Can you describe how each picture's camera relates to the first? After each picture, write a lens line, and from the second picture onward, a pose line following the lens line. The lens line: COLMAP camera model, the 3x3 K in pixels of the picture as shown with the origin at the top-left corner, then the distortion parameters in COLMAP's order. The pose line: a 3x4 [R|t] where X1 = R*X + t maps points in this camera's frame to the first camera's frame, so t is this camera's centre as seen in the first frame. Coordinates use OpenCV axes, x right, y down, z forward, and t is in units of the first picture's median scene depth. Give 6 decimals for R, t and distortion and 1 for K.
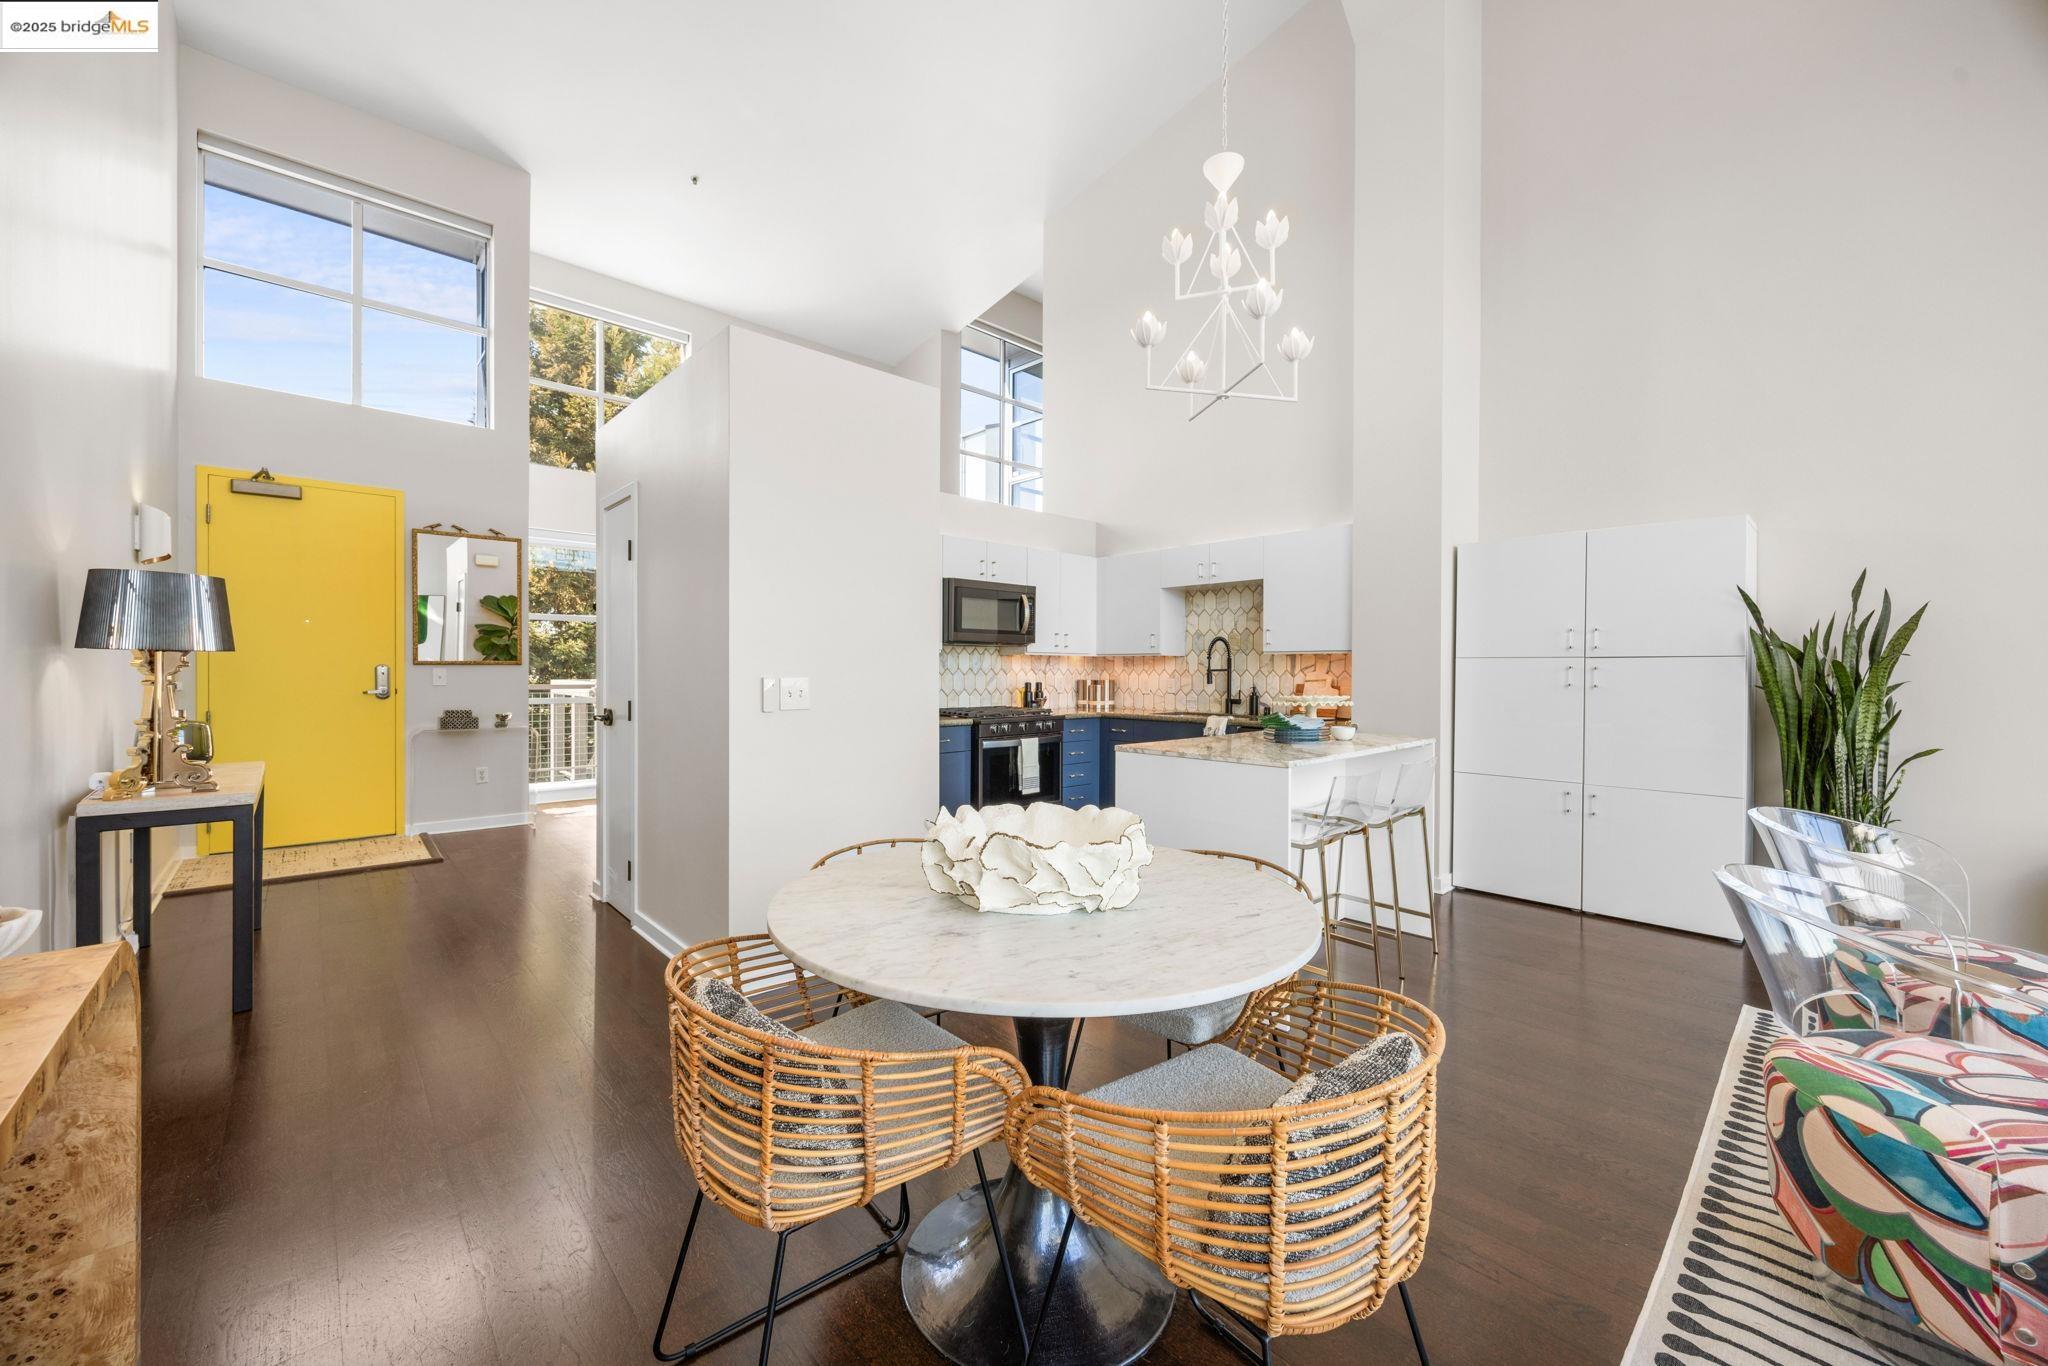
lens RADIAL K [[779.0, 0, 1024.0], [0, 779.0, 683.0], [0, 0, 1]] dist [-0.001249, 0.000045]
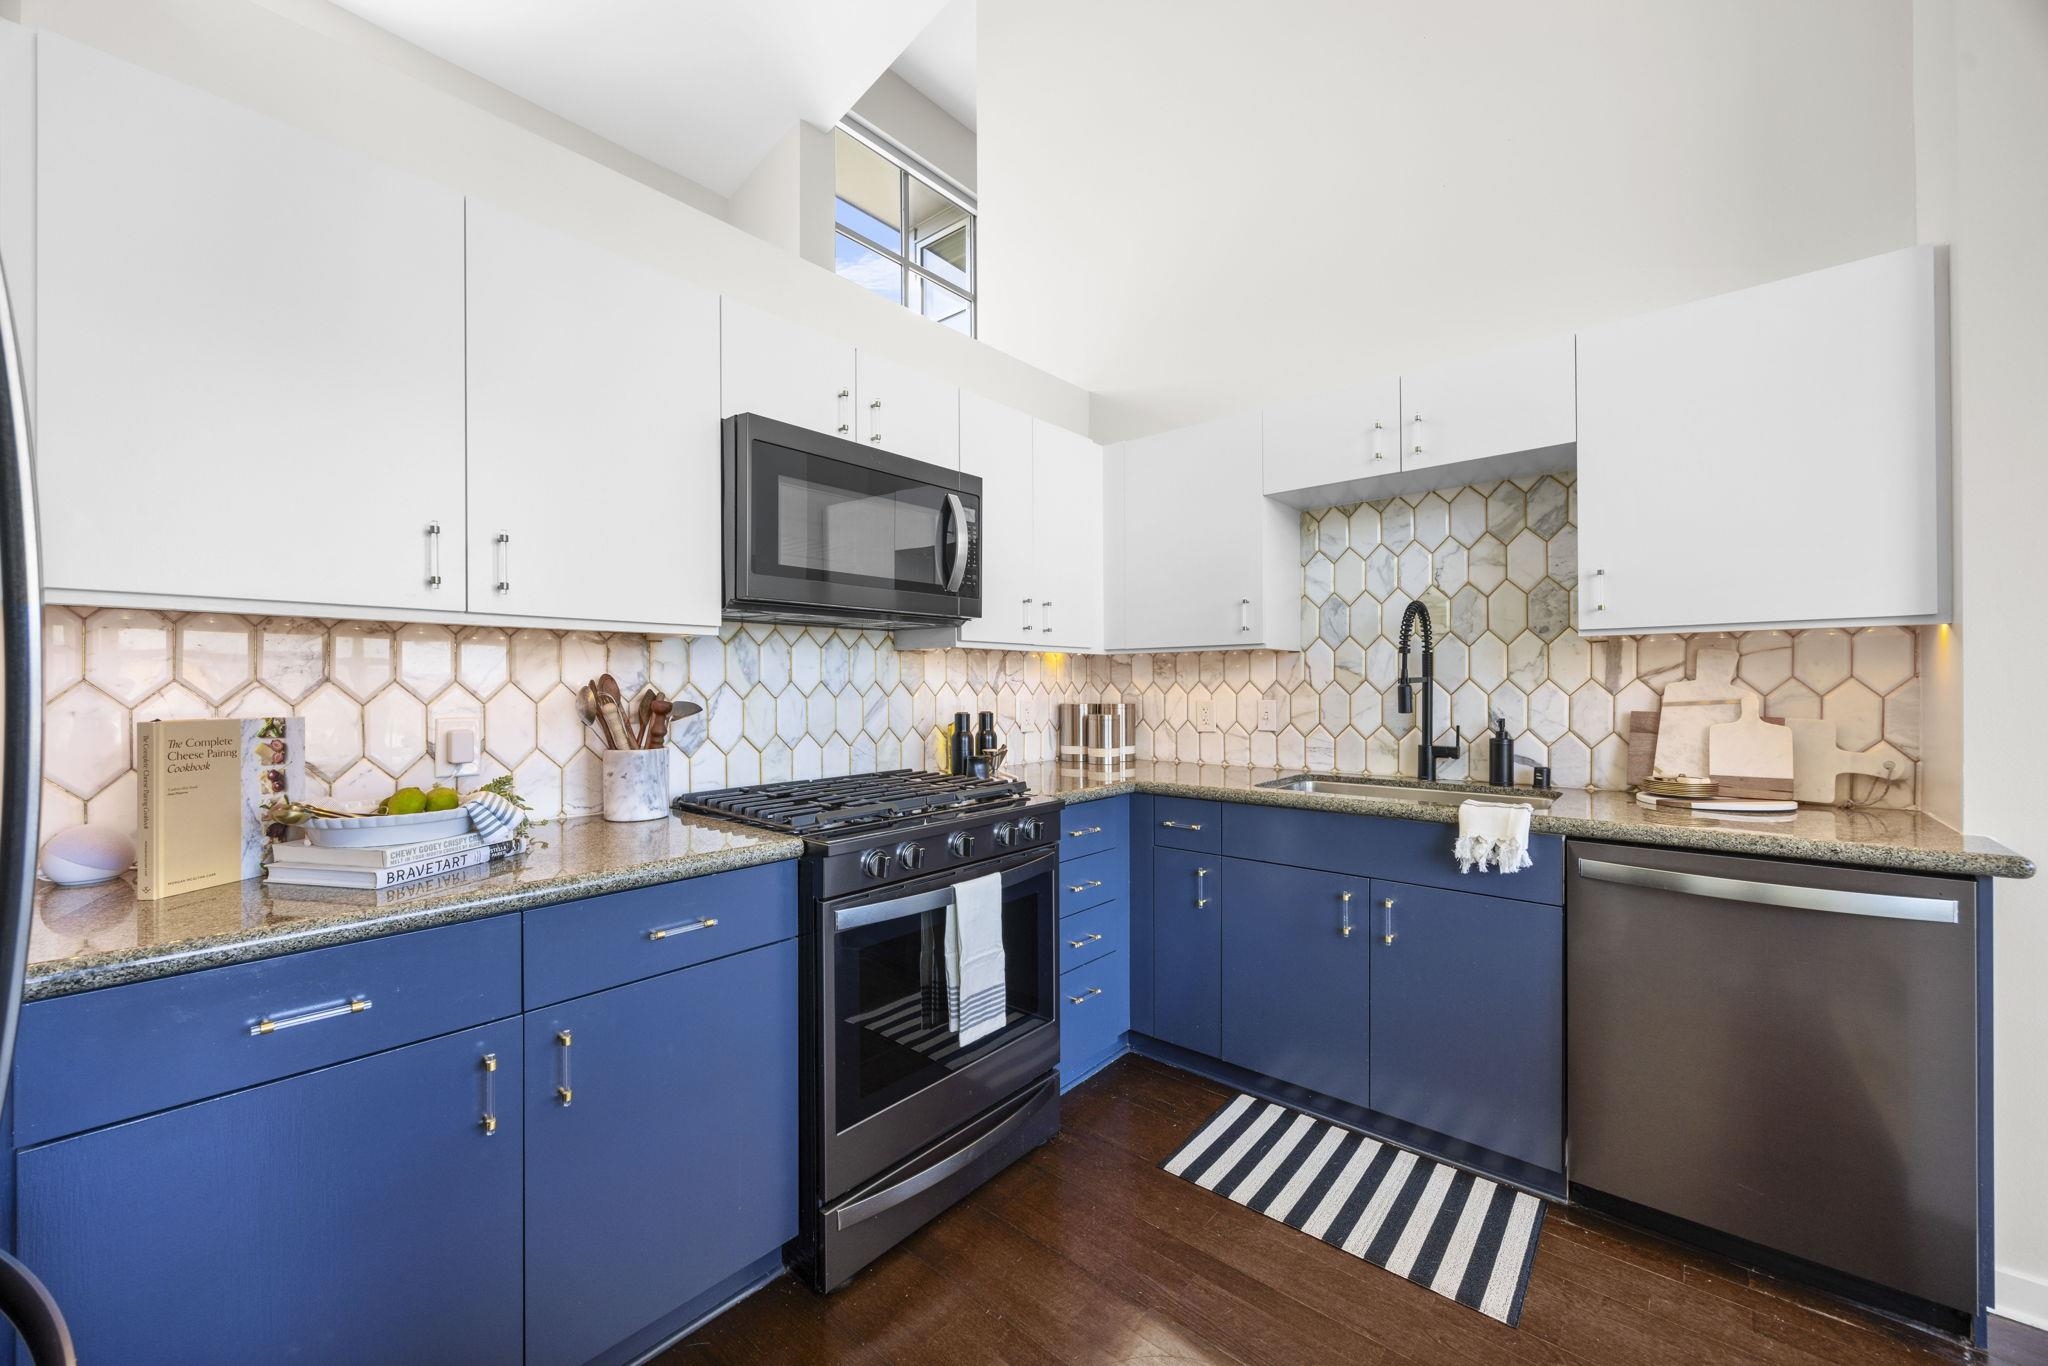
lens RADIAL K [[779.0, 0, 1024.0], [0, 779.0, 683.0], [0, 0, 1]] dist [-0.001249, 0.000045]
pose [[0.993387, -0.009260, 0.114442, -0.009957], [0.011450, 0.999764, -0.018489, -0.009221], [-0.114244, 0.019677, 0.993258, 0.580956]]
